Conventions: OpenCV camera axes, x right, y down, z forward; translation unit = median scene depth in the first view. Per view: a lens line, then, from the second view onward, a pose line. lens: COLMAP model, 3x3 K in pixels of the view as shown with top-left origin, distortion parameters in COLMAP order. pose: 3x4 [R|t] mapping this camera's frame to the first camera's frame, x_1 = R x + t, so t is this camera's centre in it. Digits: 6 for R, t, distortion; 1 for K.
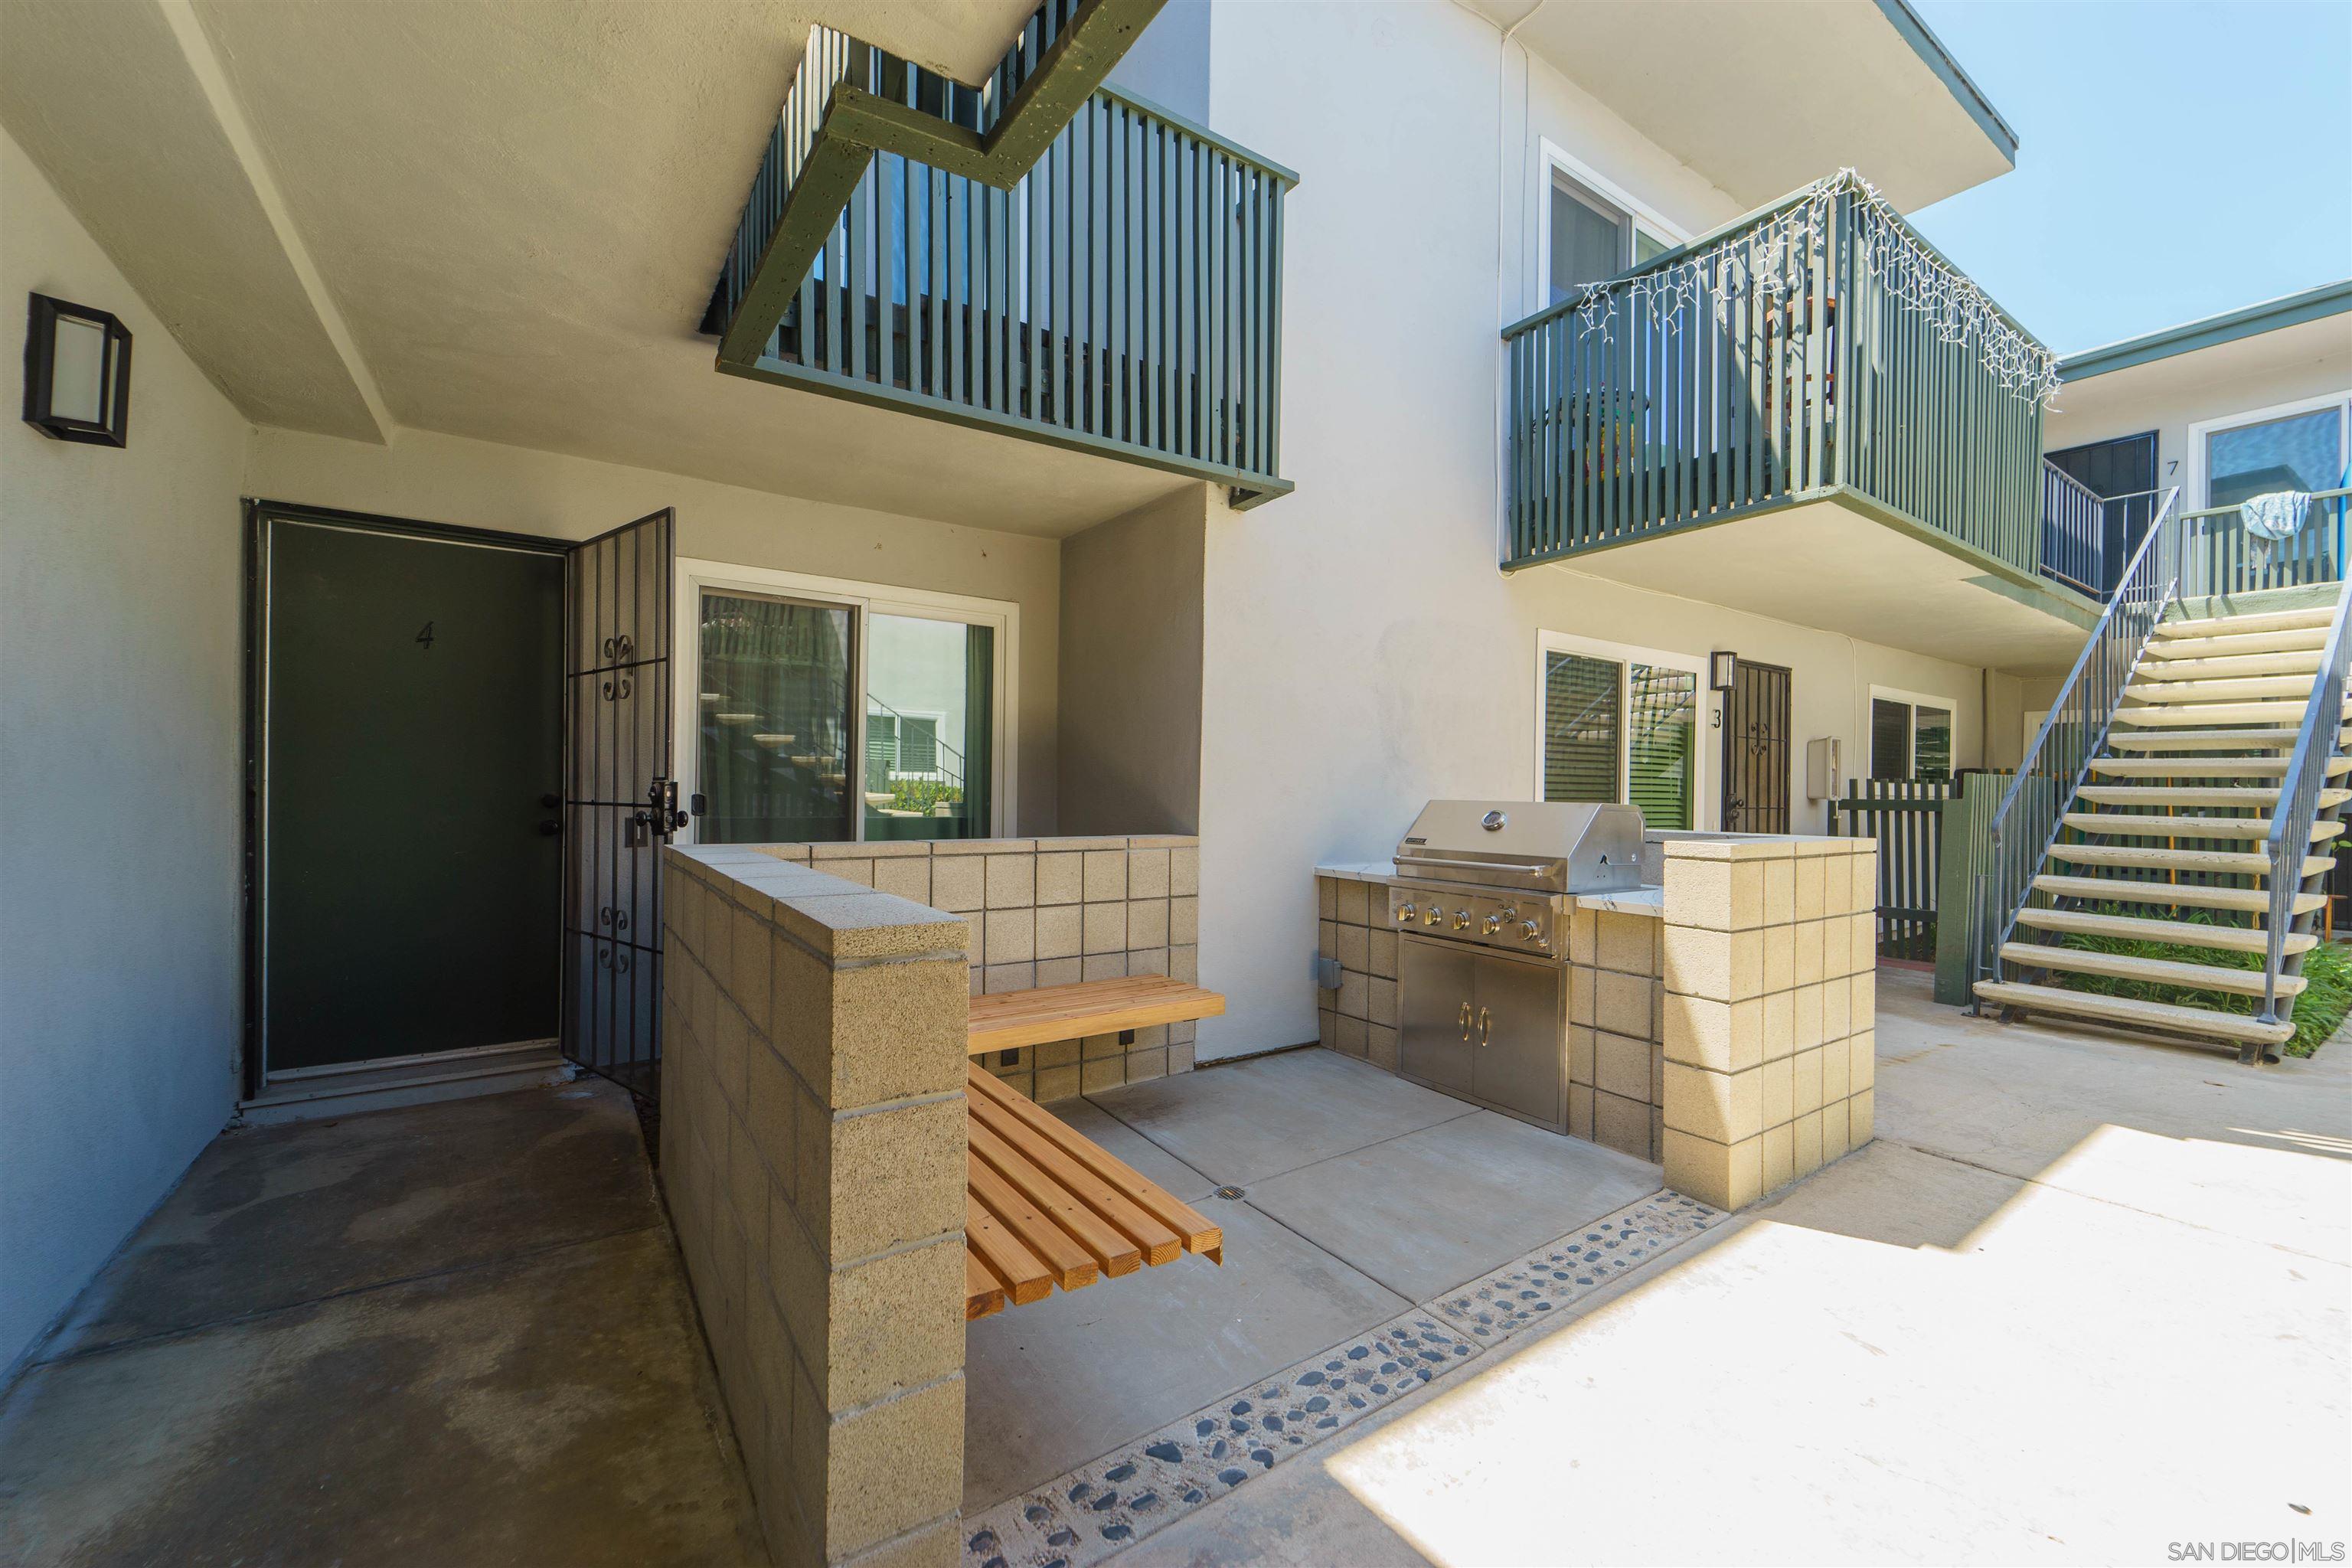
lens RADIAL K [[936.3, 0, 1182.6], [0, 936.3, 789.5], [0, 0, 1]] dist [0.004198, -0.002278]
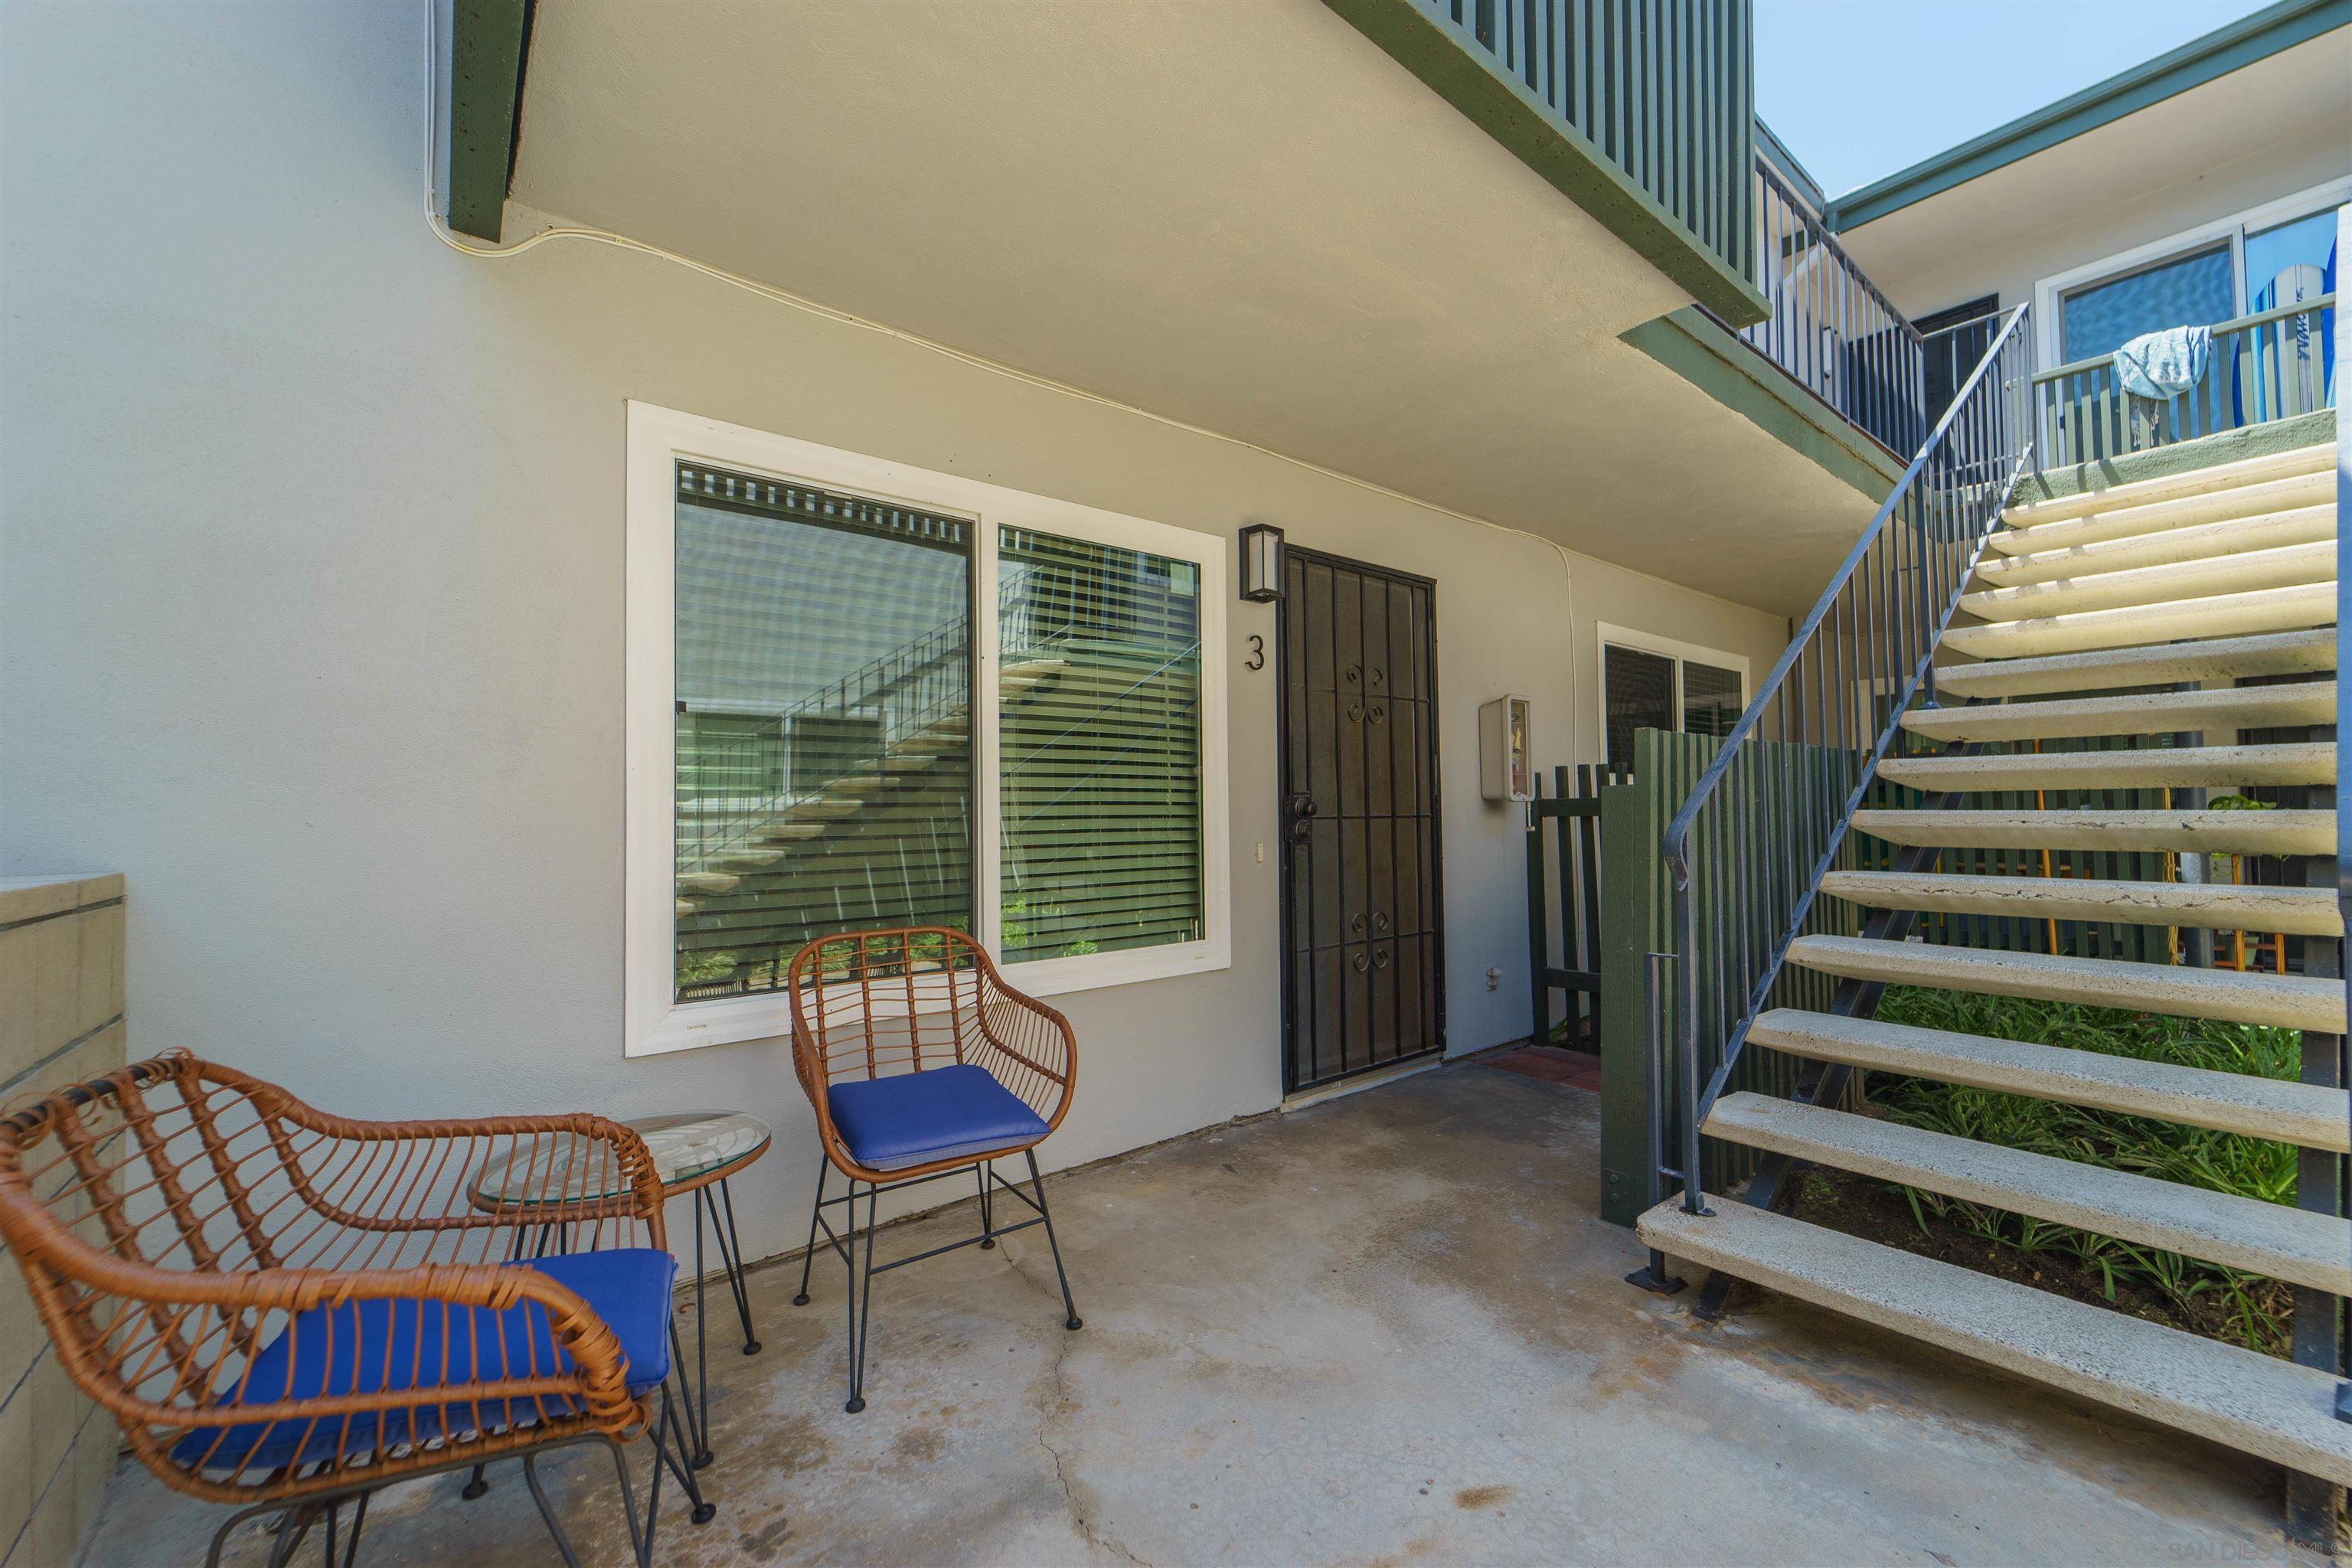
lens RADIAL K [[936.3, 0, 1184.9], [0, 936.3, 791.1], [0, 0, 1]] dist [0.004198, -0.002278]
pose [[0.996671, -0.024827, 0.077659, 0.487485], [0.026918, 0.999300, -0.025996, 0.016731], [-0.076959, 0.028000, 0.996641, 0.470435]]
